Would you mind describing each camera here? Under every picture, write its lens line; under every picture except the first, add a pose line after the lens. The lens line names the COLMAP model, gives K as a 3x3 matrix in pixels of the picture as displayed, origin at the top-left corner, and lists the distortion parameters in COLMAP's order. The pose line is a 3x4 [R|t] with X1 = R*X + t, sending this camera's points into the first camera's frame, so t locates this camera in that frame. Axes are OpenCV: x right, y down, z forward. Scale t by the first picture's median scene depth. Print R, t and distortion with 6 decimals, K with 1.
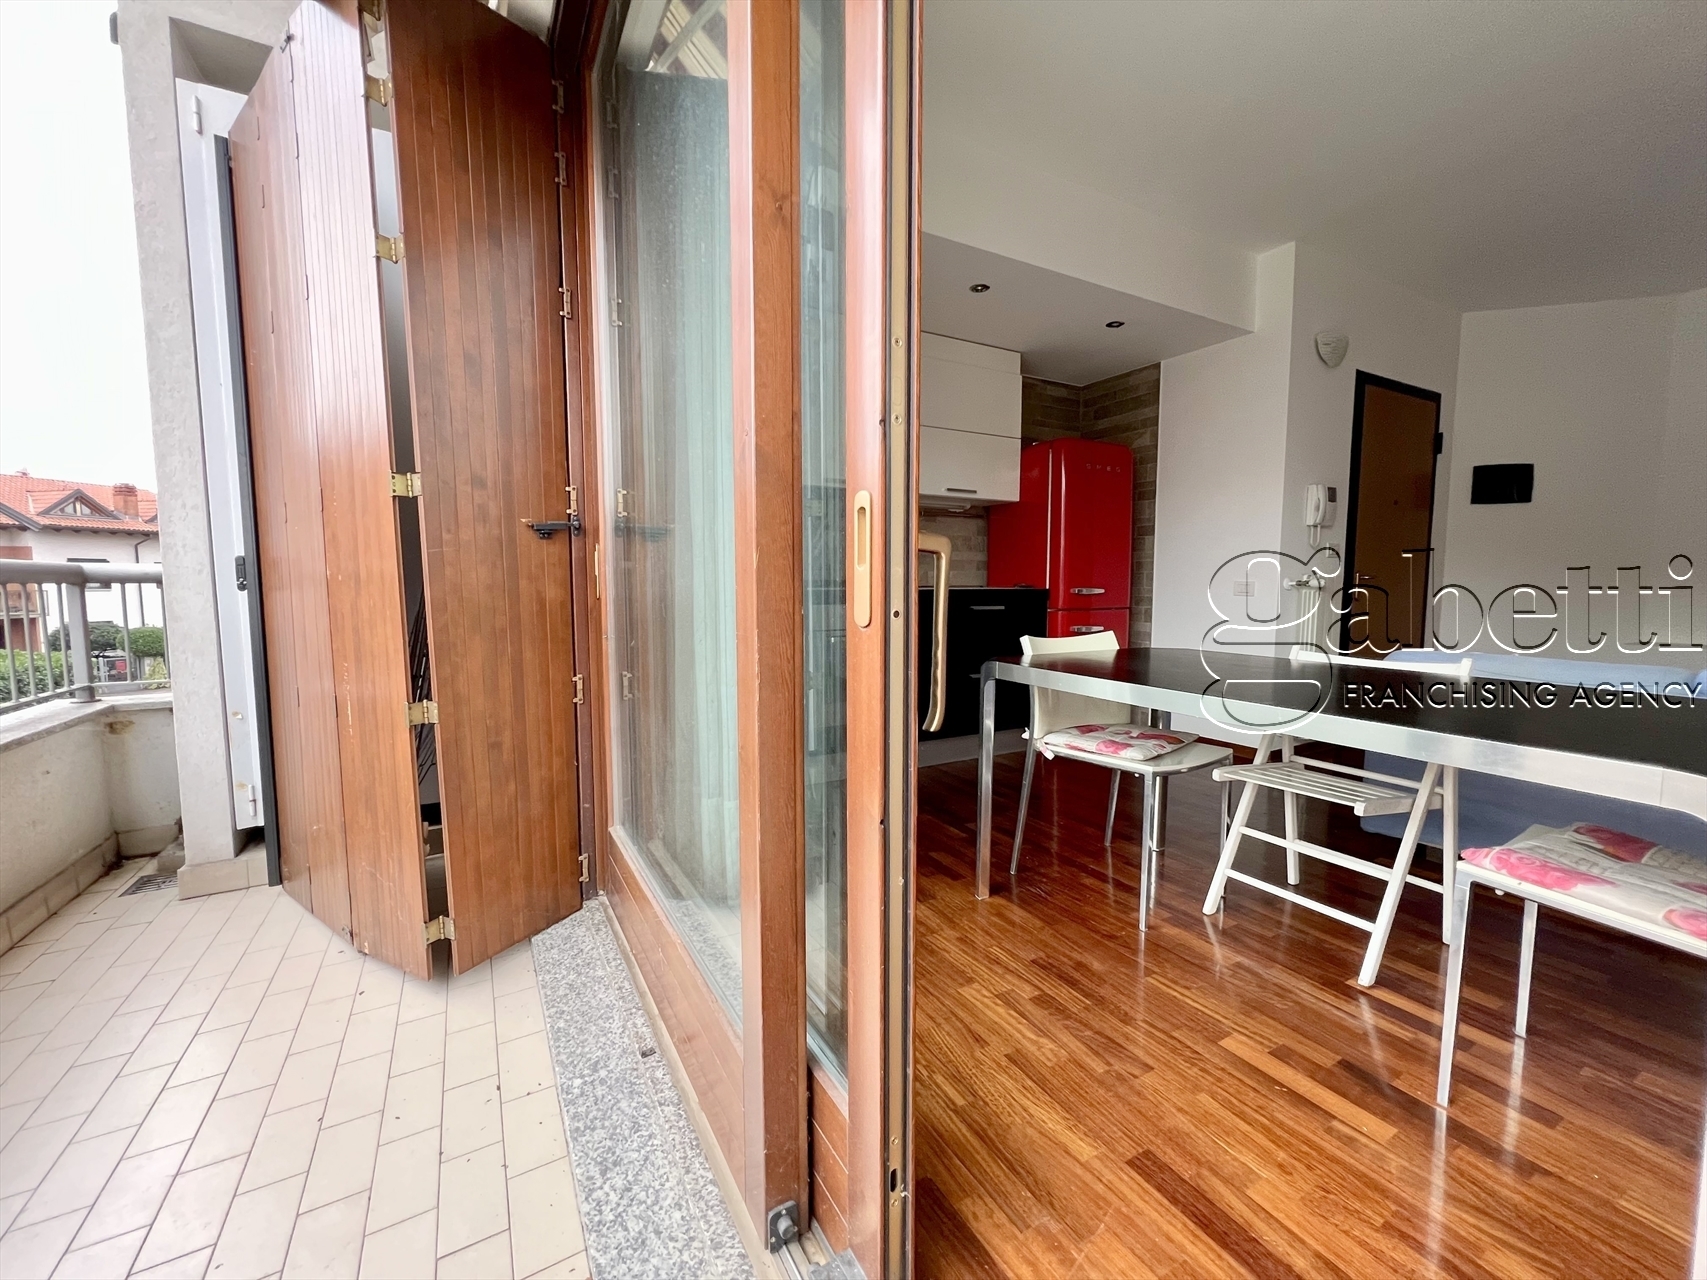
lens RADIAL K [[684.1, 0, 853.5], [0, 684.1, 640.0], [0, 0, 1]] dist [0.000024, 0.000007]
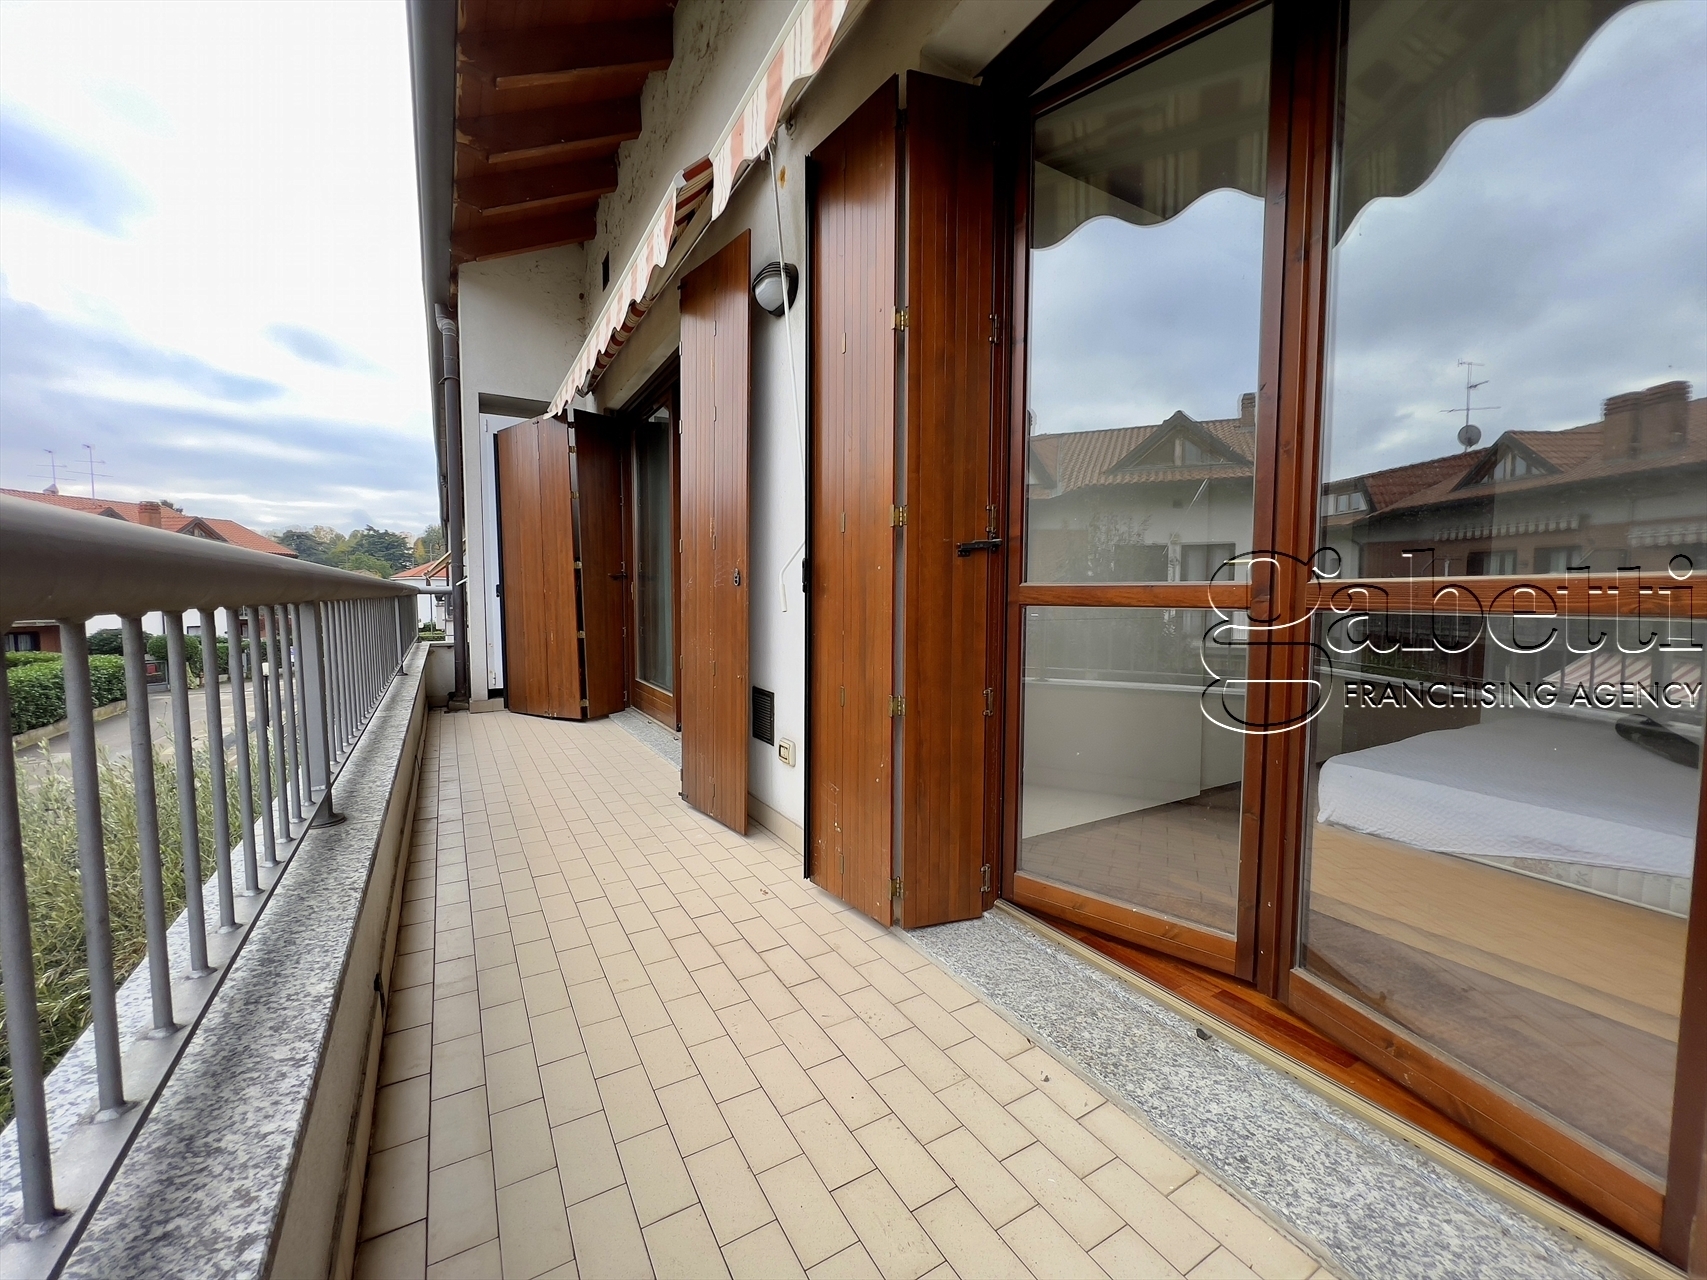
lens RADIAL K [[687.3, 0, 853.5], [0, 687.3, 640.0], [0, 0, 1]] dist [-0.000620, -0.000100]
pose [[0.999912, -0.000391, 0.013245, 0.494820], [0.000604, 0.999871, -0.016053, 0.146452], [-0.013237, 0.016060, 0.999783, -1.811704]]
